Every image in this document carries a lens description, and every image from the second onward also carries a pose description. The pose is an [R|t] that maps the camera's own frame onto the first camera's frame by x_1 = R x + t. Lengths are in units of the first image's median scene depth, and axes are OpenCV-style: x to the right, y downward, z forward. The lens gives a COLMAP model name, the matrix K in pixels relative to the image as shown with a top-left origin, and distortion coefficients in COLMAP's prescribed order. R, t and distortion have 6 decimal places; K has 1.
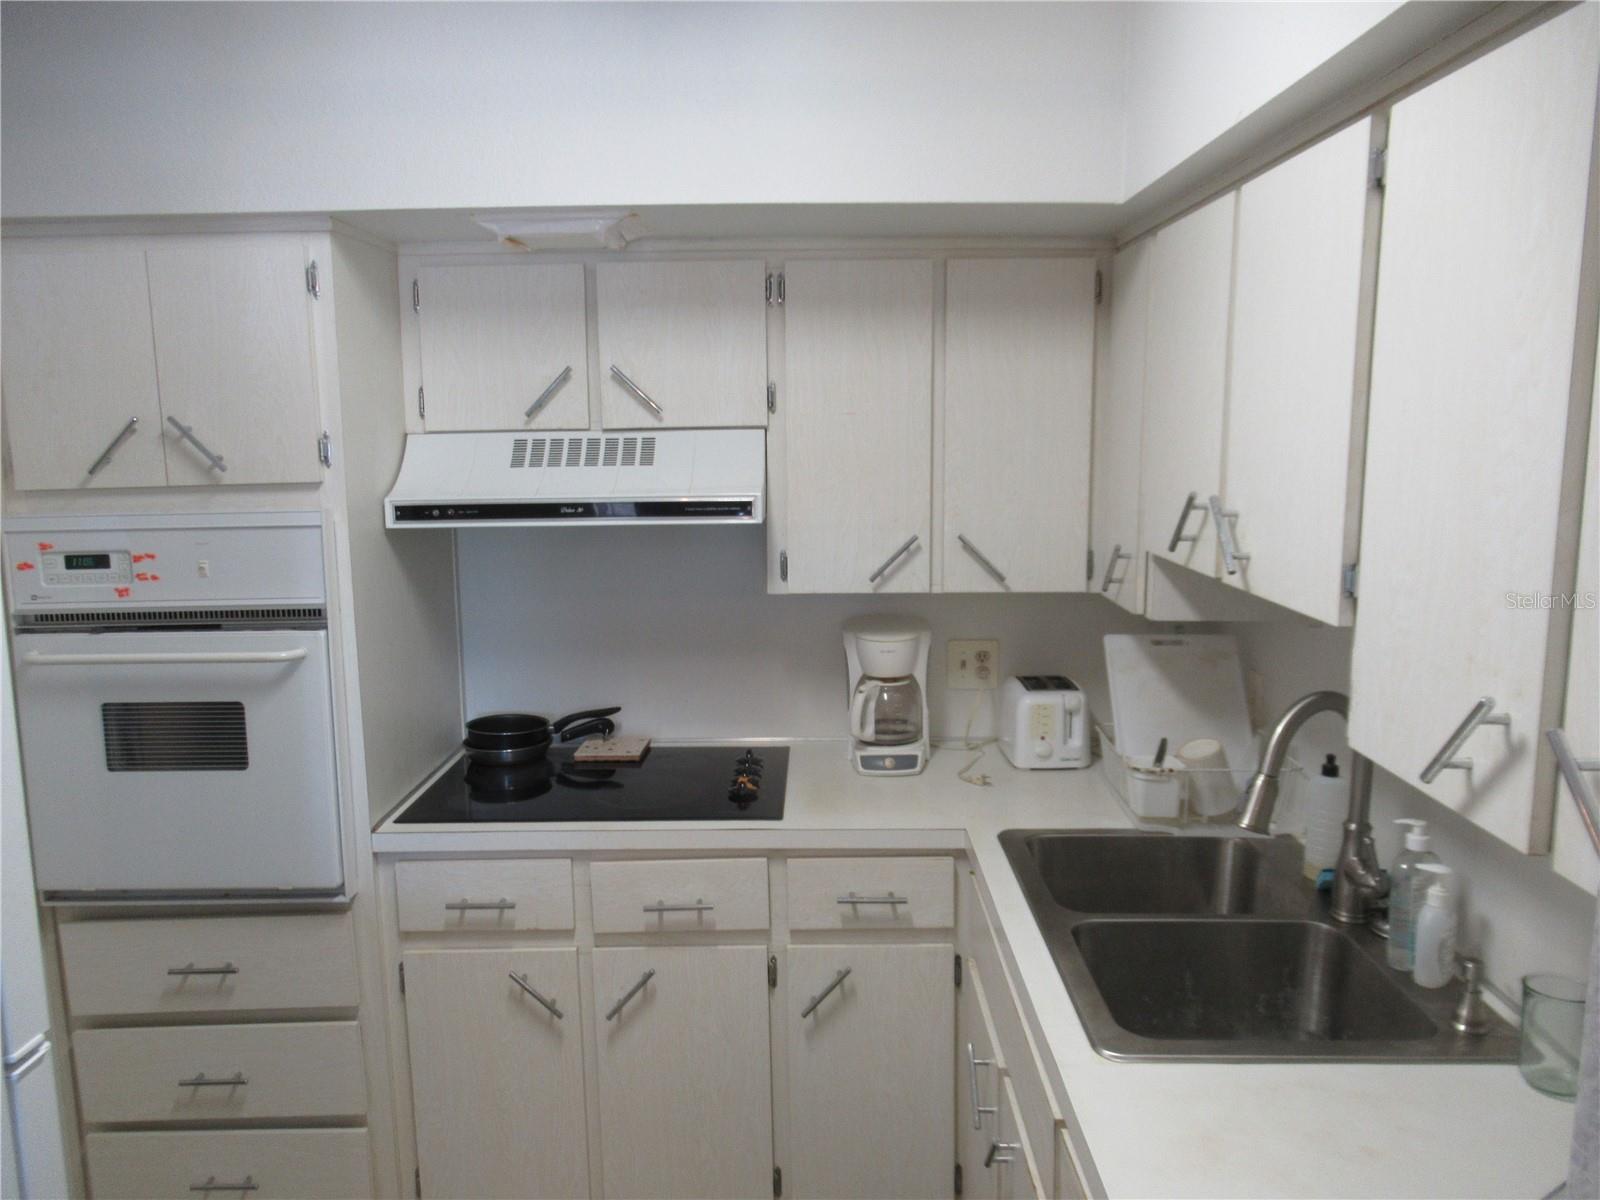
lens RADIAL K [[1189.0, 0, 772.0], [0, 1189.0, 595.3], [0, 0, 1]] dist [-0.001762, 0.001005]
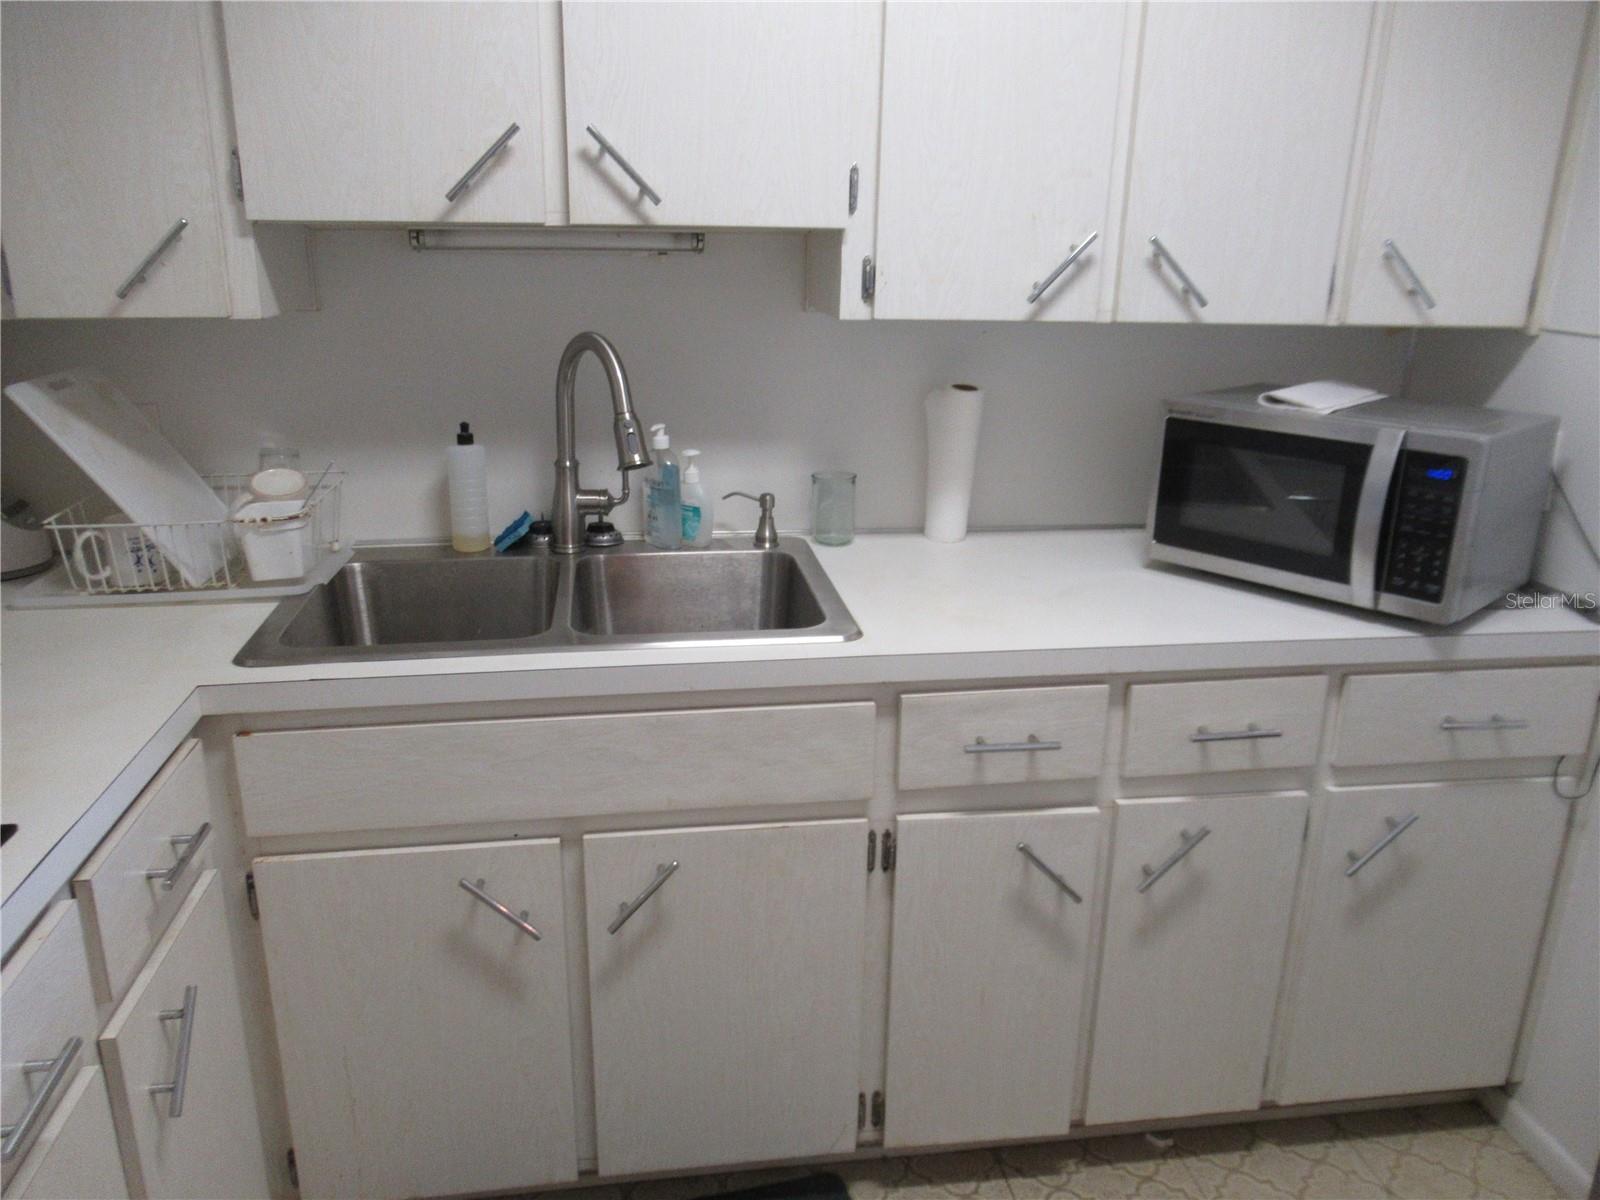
lens RADIAL K [[1189.0, 0, 772.0], [0, 1189.0, 595.3], [0, 0, 1]] dist [-0.001762, 0.001005]
pose [[-0.169527, -0.279913, 0.944939, -0.449425], [0.145657, 0.941171, 0.304929, -0.000675], [-0.974702, 0.189330, -0.118783, 0.710819]]
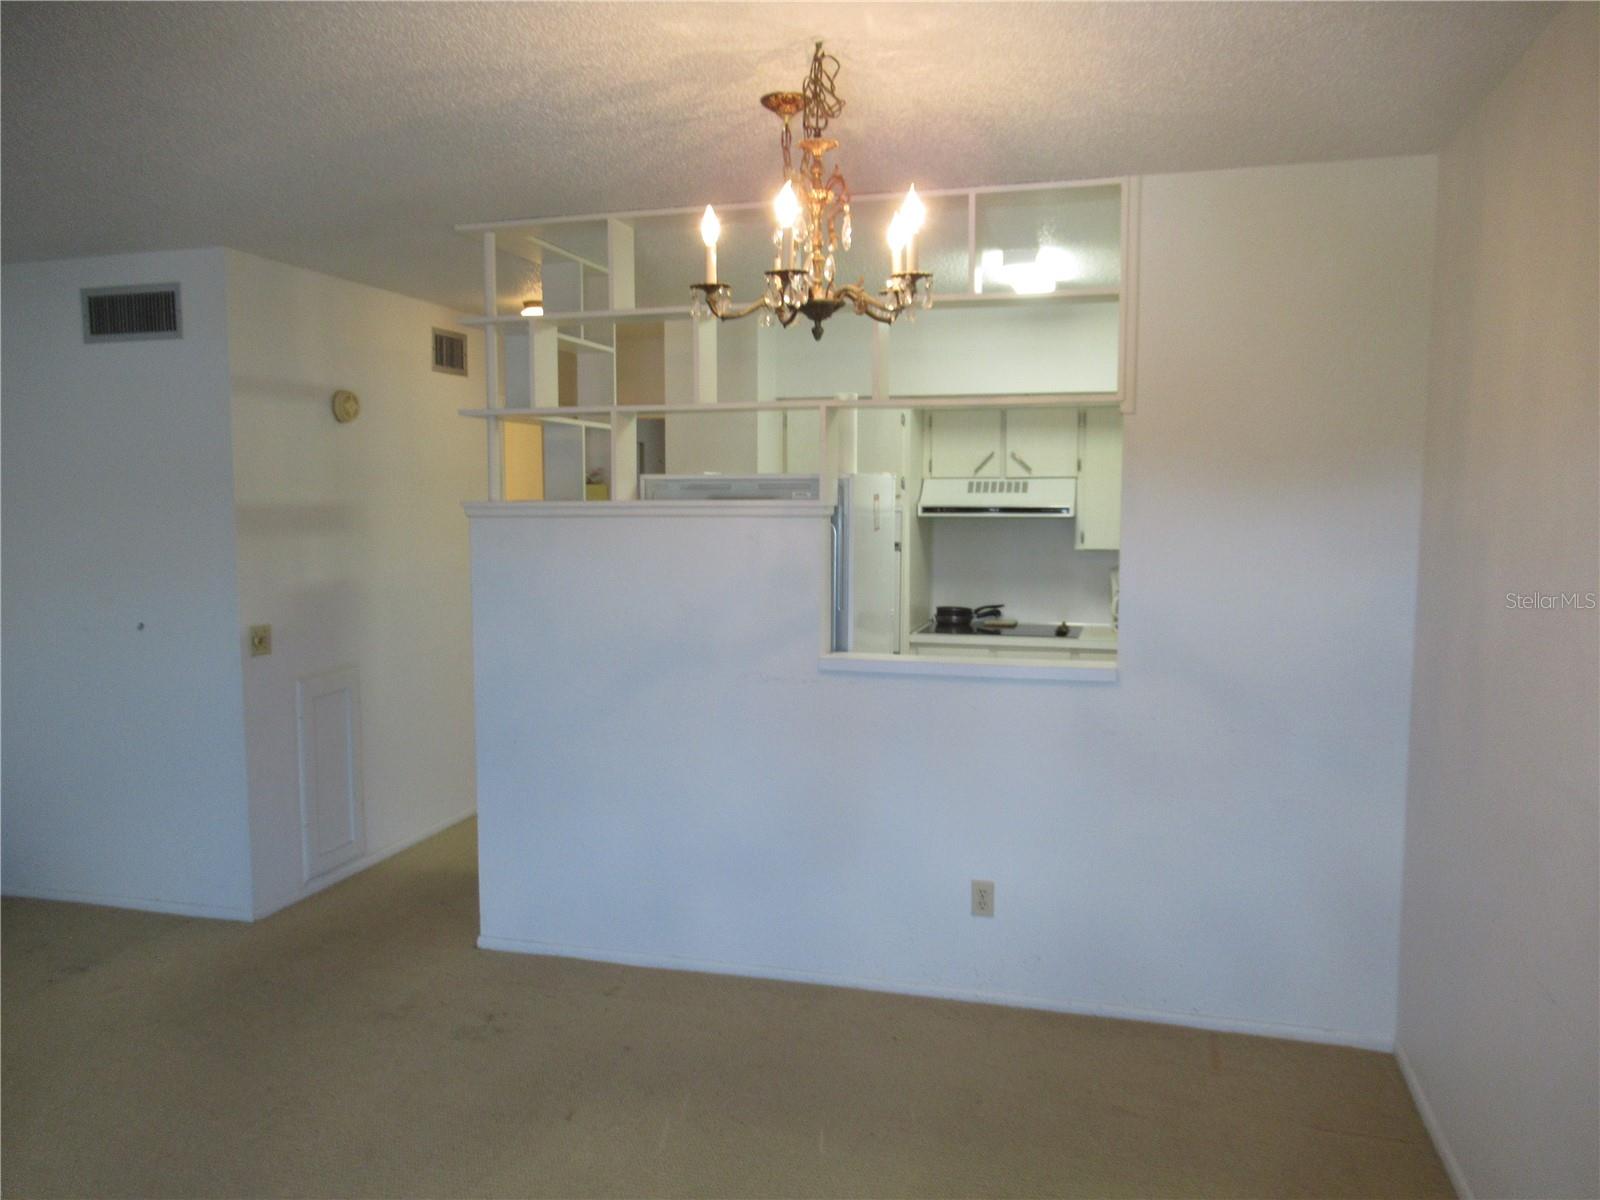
lens RADIAL K [[1189.0, 0, 772.0], [0, 1189.0, 595.3], [0, 0, 1]] dist [-0.001762, 0.001005]
pose [[0.966916, 0.032688, -0.252990, 0.015169], [-0.048945, 0.997102, -0.058235, 0.261063], [0.250354, 0.068691, 0.965715, -1.425308]]
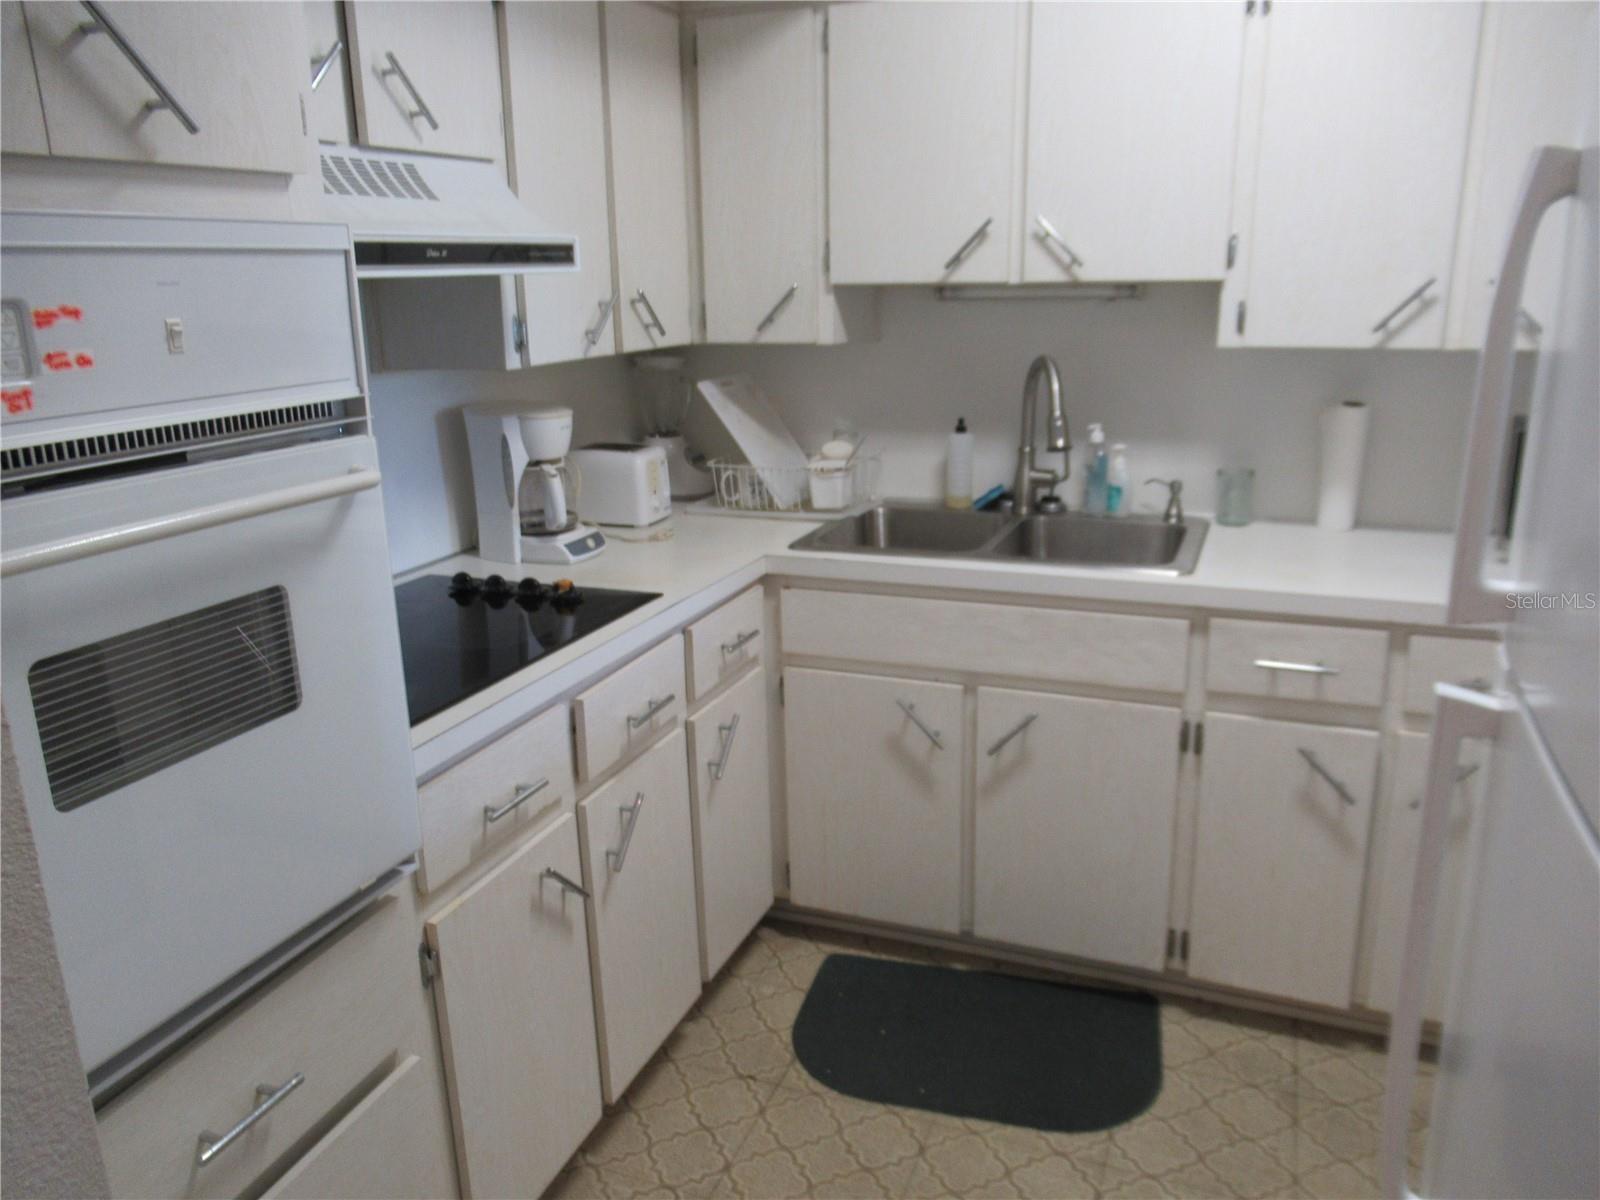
lens RADIAL K [[1203.0, 0, 800.0], [0, 1203.0, 600.0], [0, 0, 1]] dist [0.043058, 0.006145]
pose [[0.337551, -0.236828, 0.911028, -0.795071], [0.154314, 0.968661, 0.194634, 0.022593], [-0.928572, 0.074886, 0.363518, 0.526950]]
